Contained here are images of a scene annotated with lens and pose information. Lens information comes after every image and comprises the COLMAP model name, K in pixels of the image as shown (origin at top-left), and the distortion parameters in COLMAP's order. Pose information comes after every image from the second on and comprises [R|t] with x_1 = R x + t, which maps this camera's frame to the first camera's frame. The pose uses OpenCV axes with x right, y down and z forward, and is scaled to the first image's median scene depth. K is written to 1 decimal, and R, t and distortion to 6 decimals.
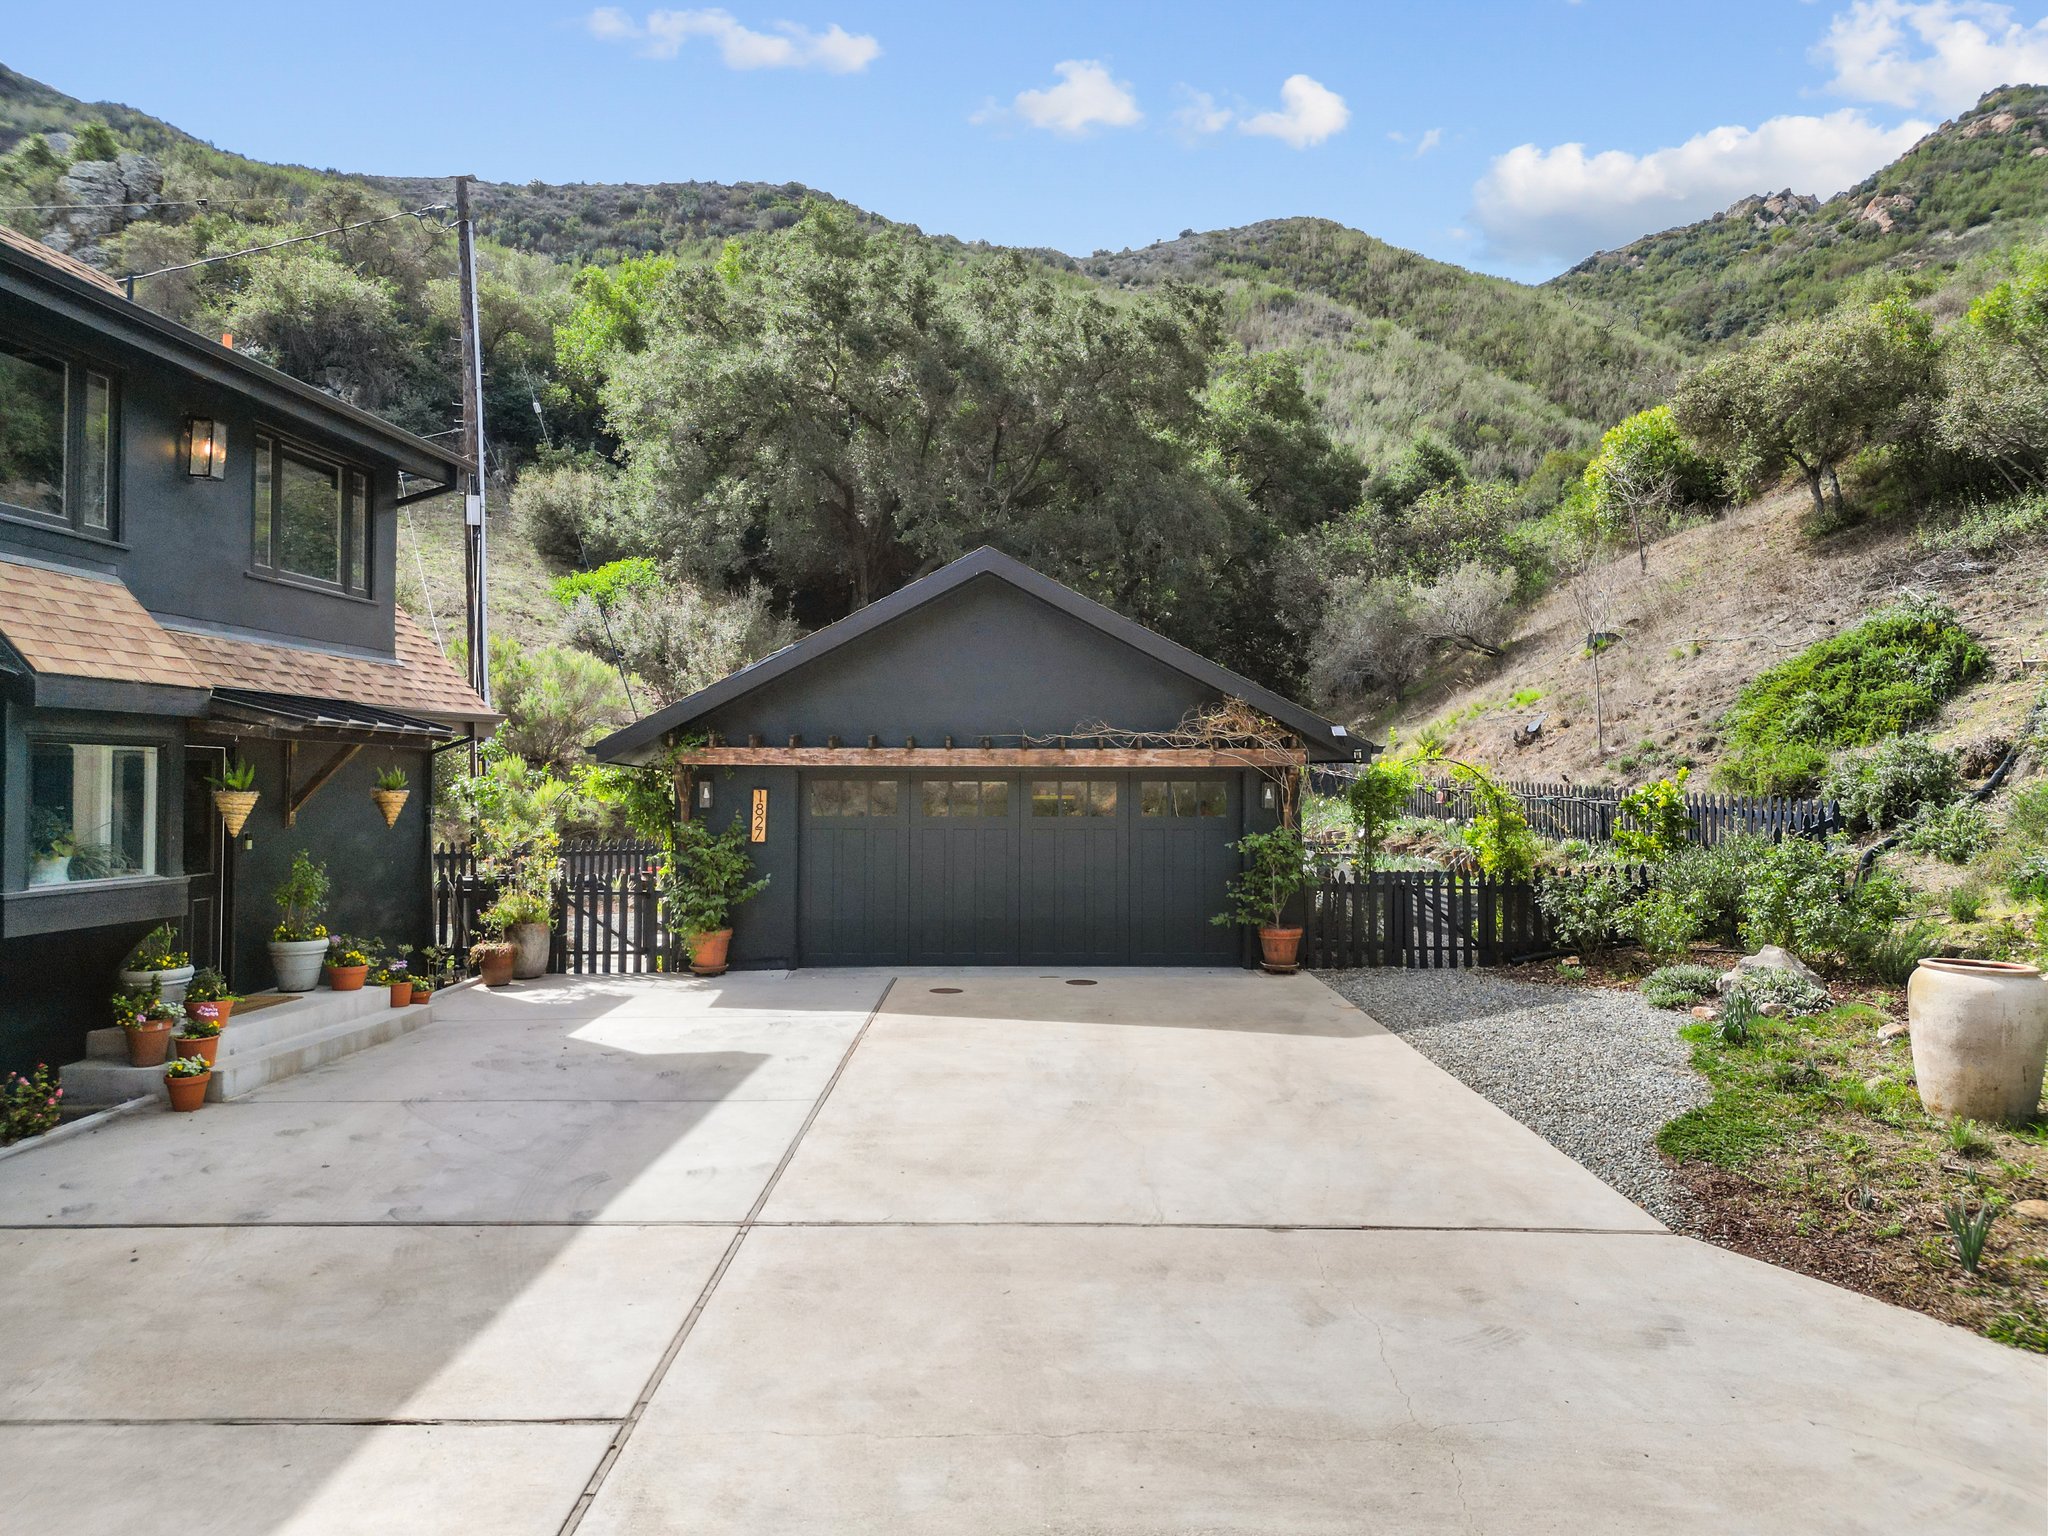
lens RADIAL K [[1440.5, 0, 1033.5], [0, 1440.5, 765.7], [0, 0, 1]] dist [0.055188, -0.039217]
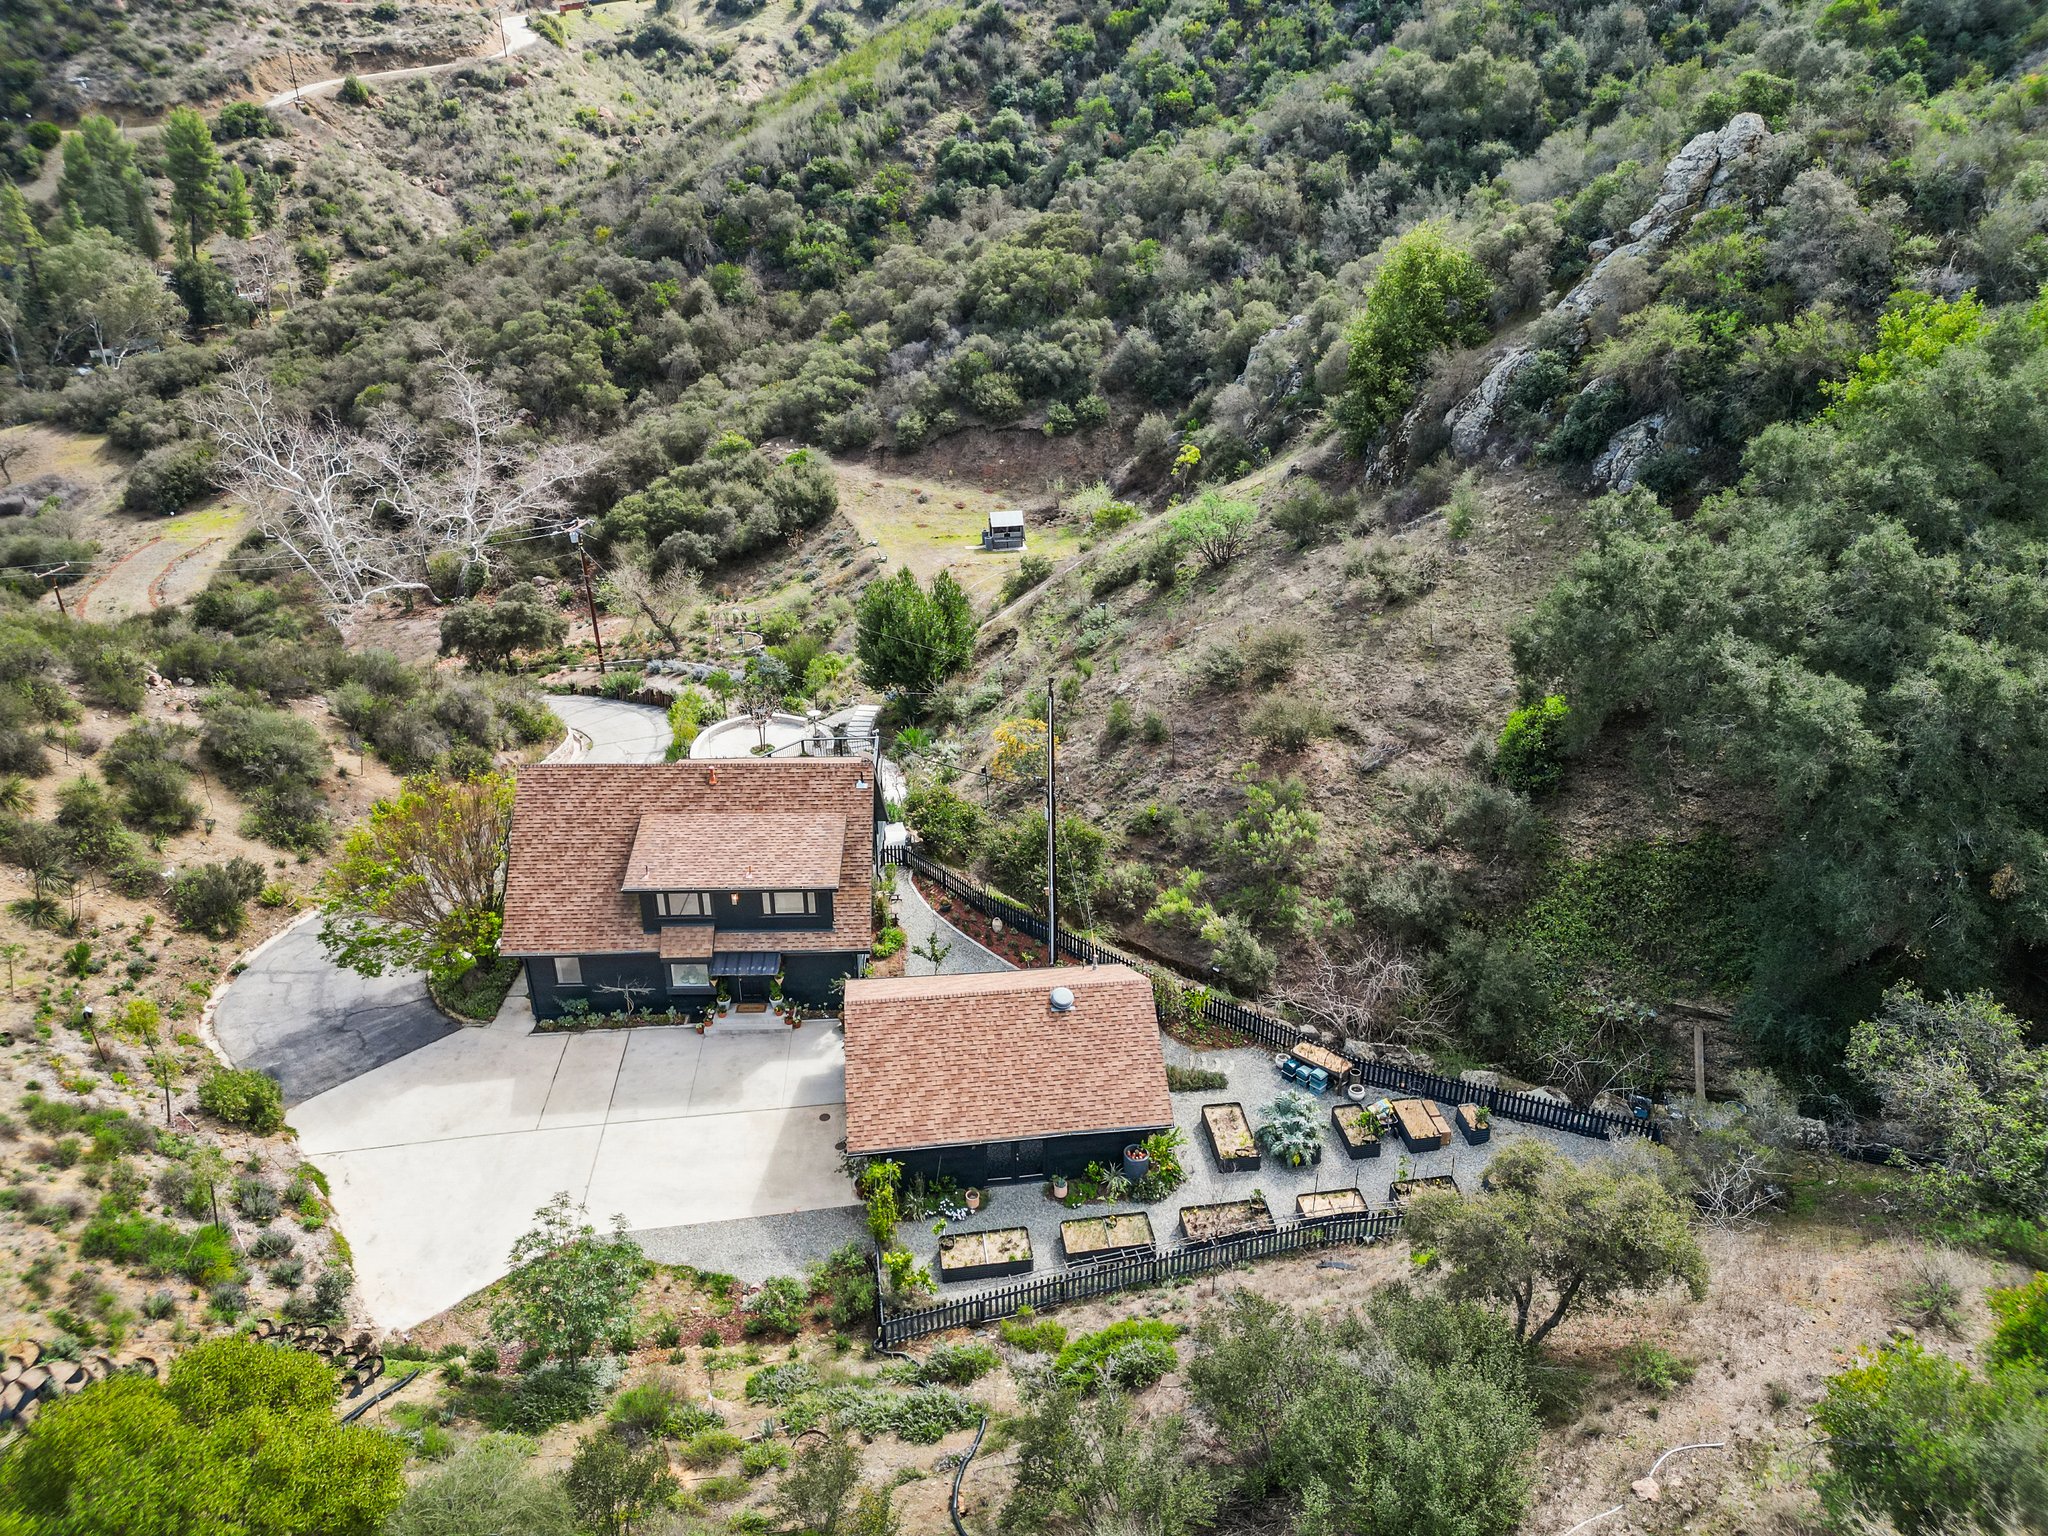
lens RADIAL K [[1440.5, 0, 1022.1], [0, 1440.5, 765.2], [0, 0, 1]] dist [0.055188, -0.039217]
pose [[0.087311, 0.456900, -0.885223, 2.296199], [0.011341, 0.888103, 0.459505, -1.872576], [0.996117, -0.050159, 0.072360, 1.171135]]
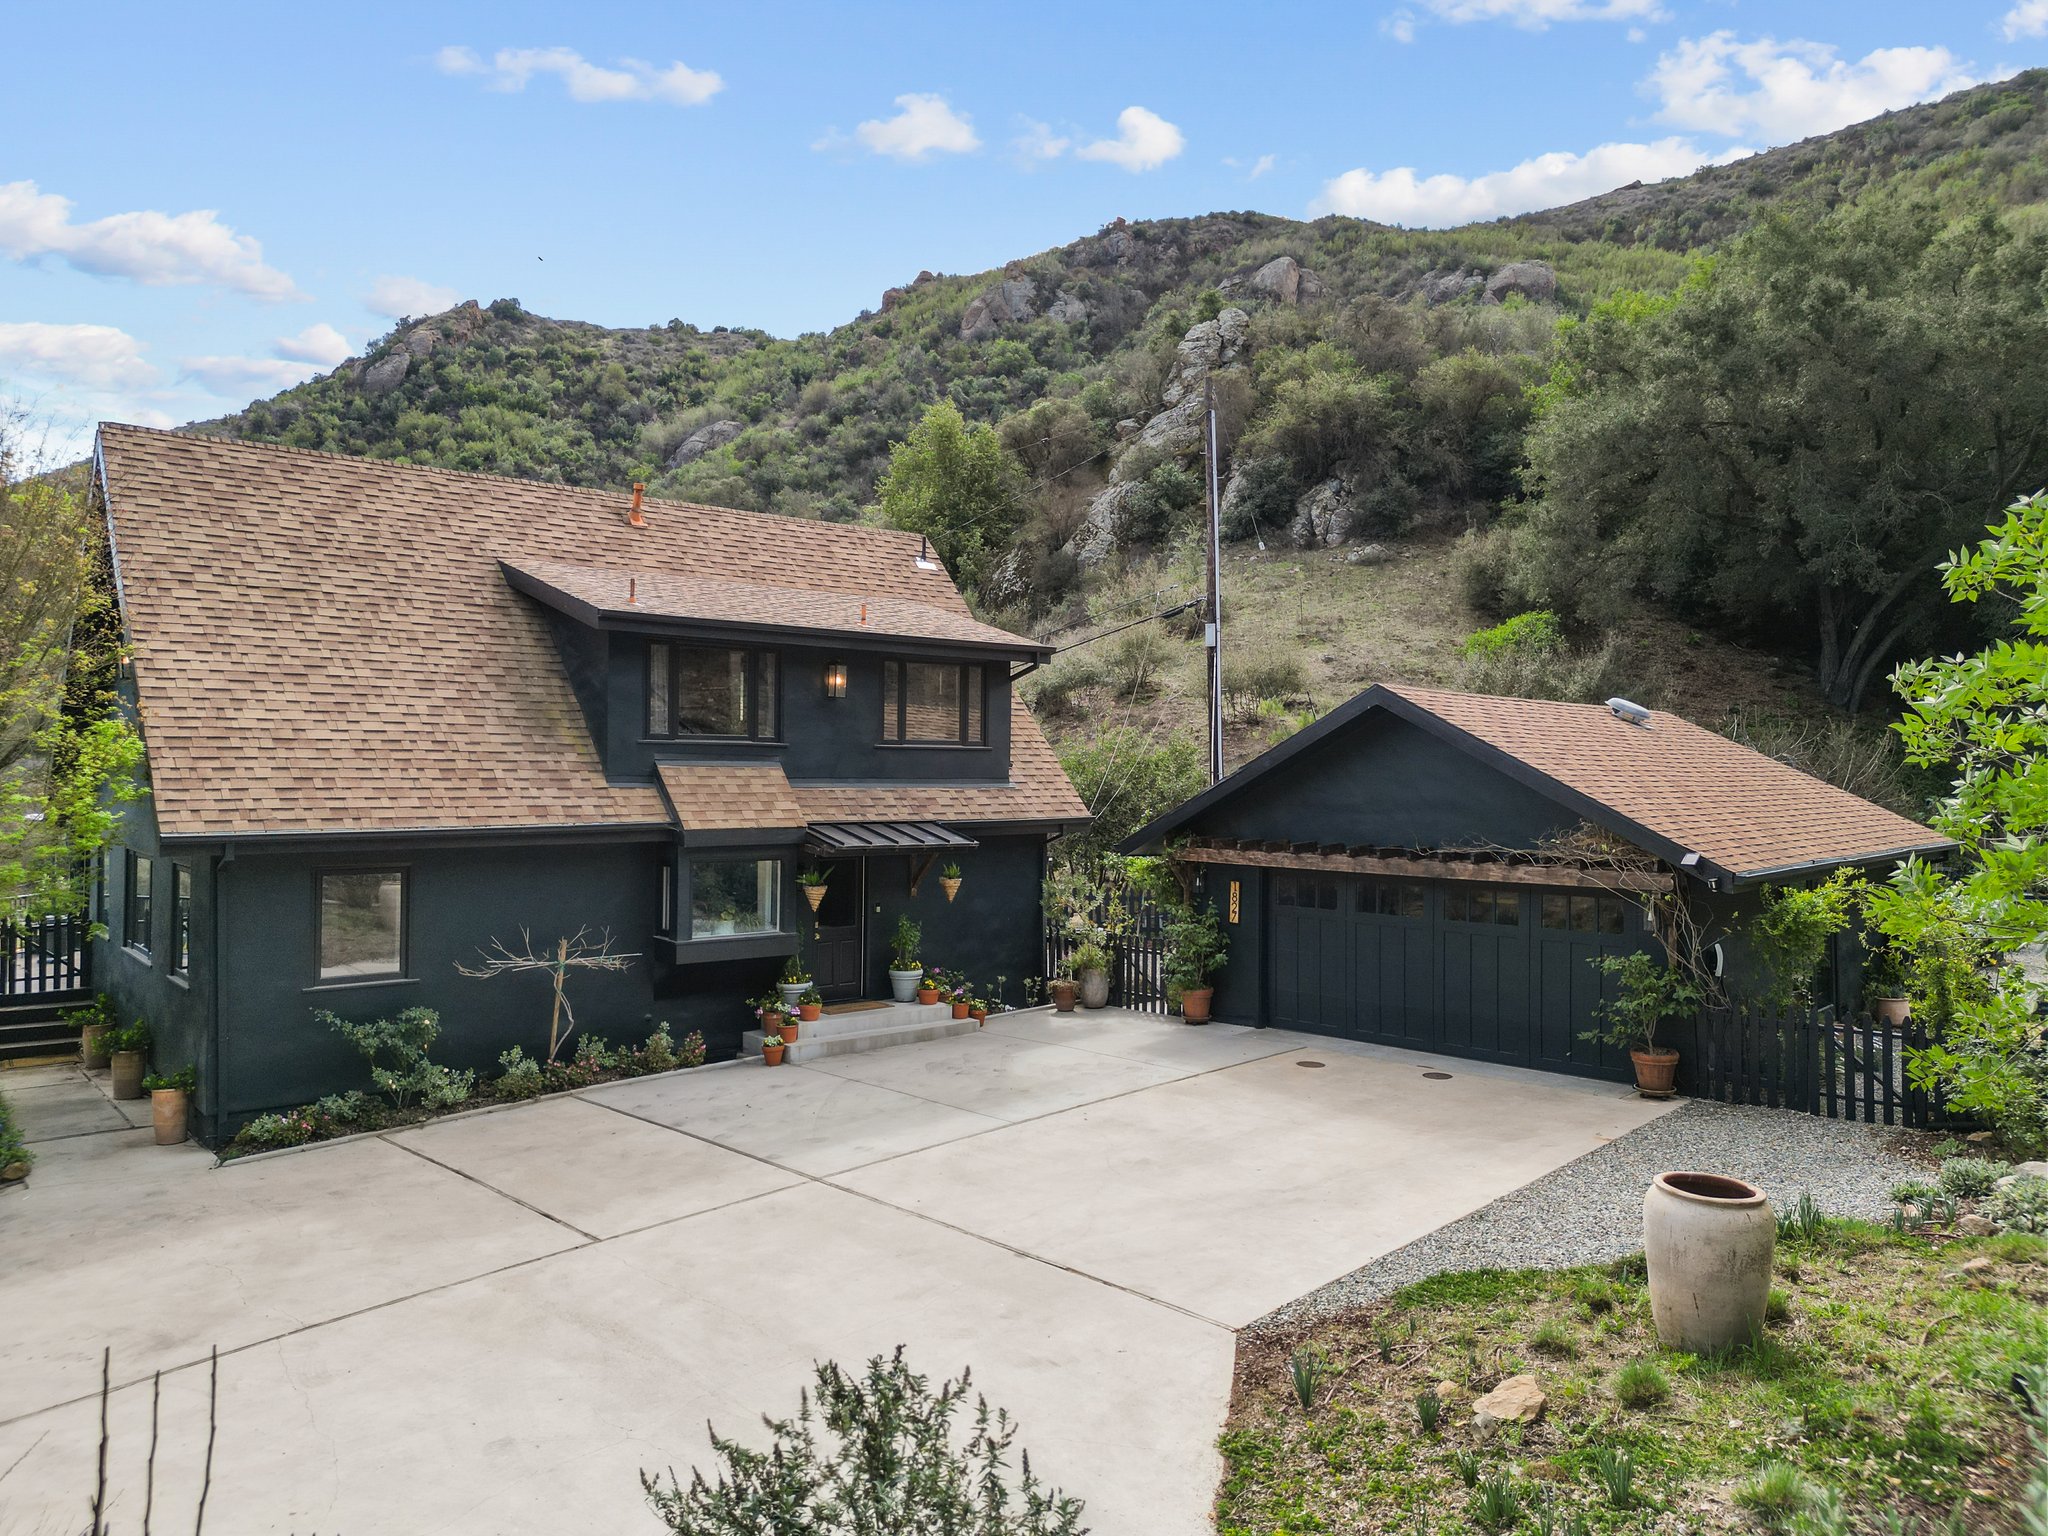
lens RADIAL K [[1440.5, 0, 1029.0], [0, 1440.5, 758.8], [0, 0, 1]] dist [0.055188, -0.039217]
pose [[0.701271, -0.002940, -0.712889, 0.598484], [0.001240, 0.999995, -0.002904, -0.089465], [0.712894, 0.001152, 0.701271, -0.017759]]
